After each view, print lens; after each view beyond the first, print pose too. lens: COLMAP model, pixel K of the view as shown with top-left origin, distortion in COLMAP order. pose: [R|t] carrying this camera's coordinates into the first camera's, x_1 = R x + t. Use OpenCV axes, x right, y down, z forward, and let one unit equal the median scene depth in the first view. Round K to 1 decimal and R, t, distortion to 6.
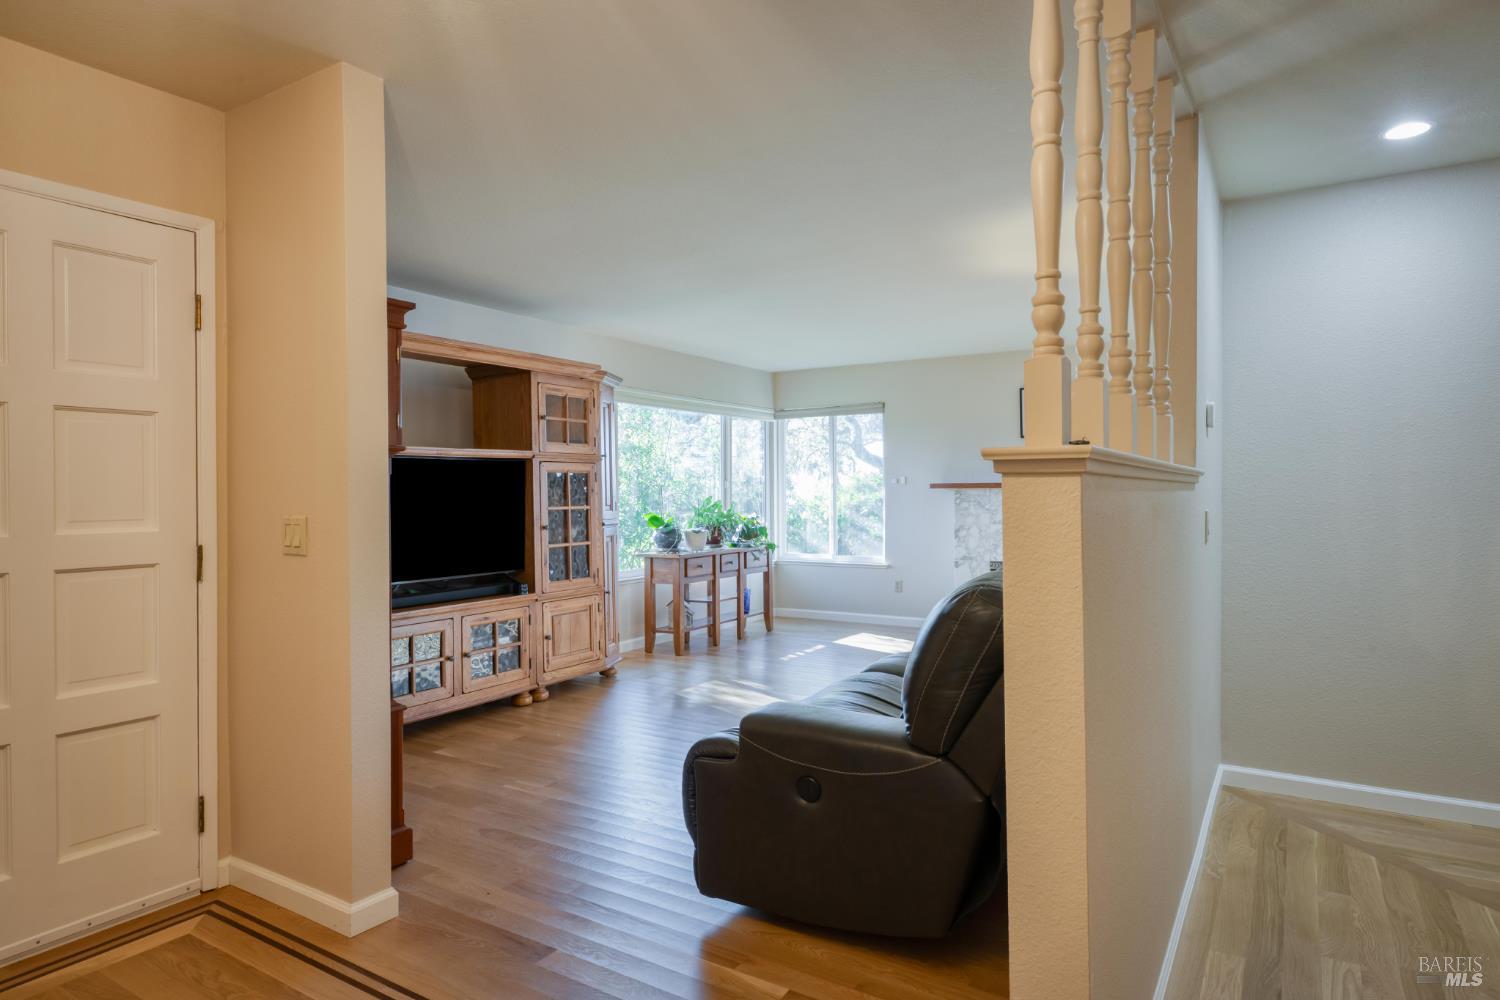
lens RADIAL K [[866.8, 0, 750.0], [0, 866.8, 500.0], [0, 0, 1]] dist [0.001008, -0.000034]
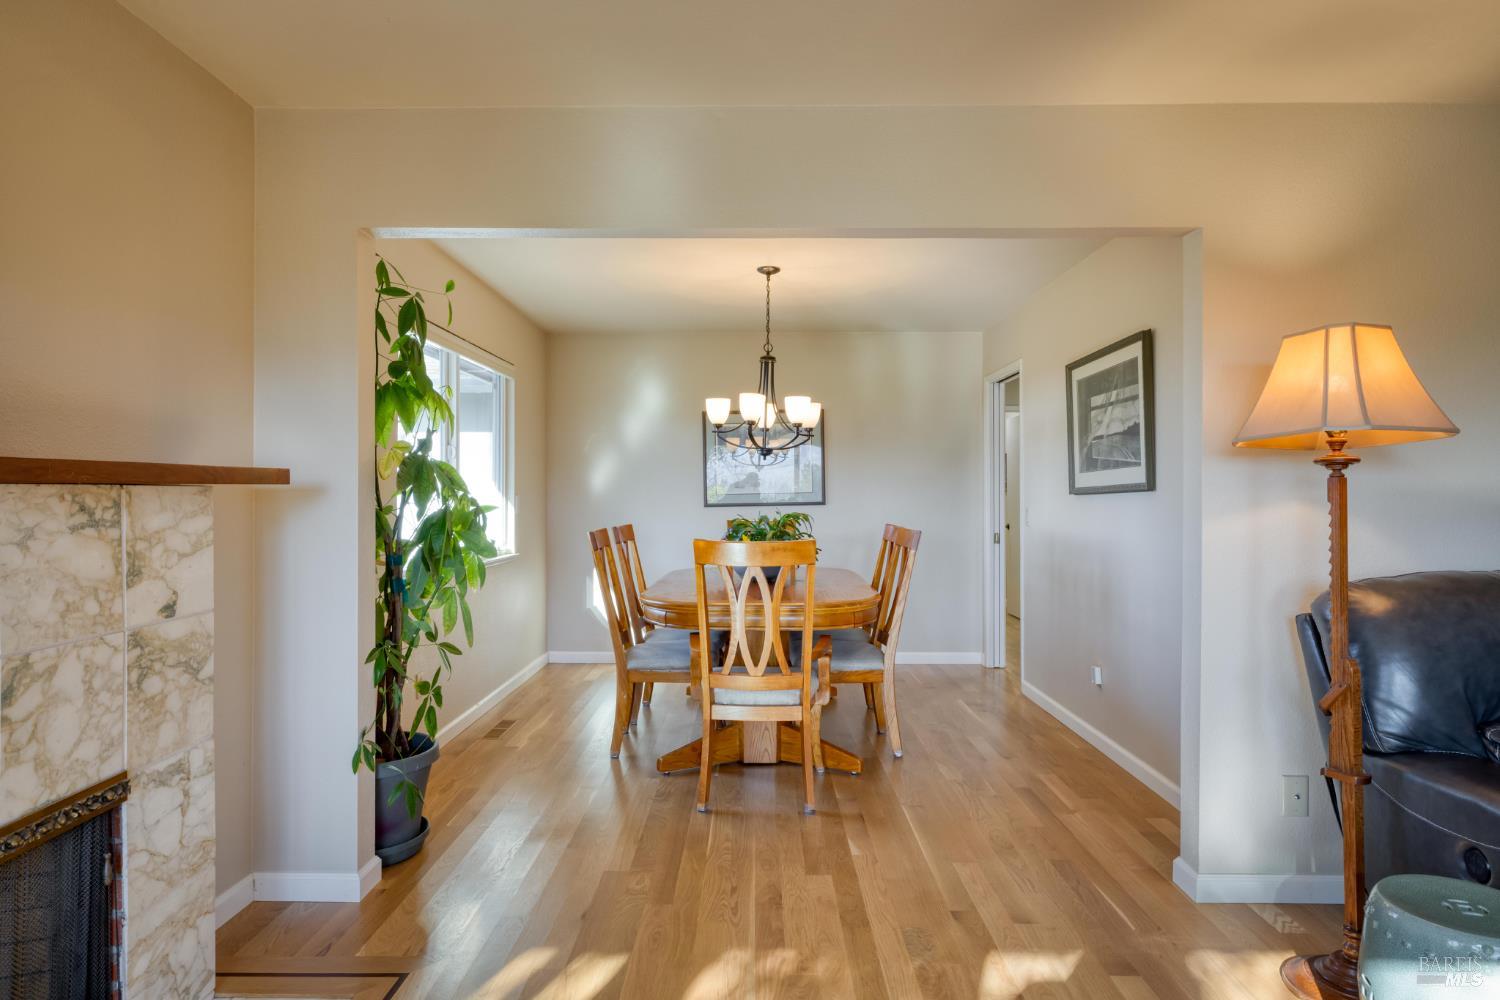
lens RADIAL K [[890.6, 0, 750.0], [0, 890.6, 500.0], [0, 0, 1]] dist [-0.002295, -0.000438]
pose [[-0.524503, 0.003826, 0.851400, -0.039517], [0.008625, 0.999962, 0.000819, -0.010620], [-0.851365, 0.007773, -0.524517, 0.966196]]
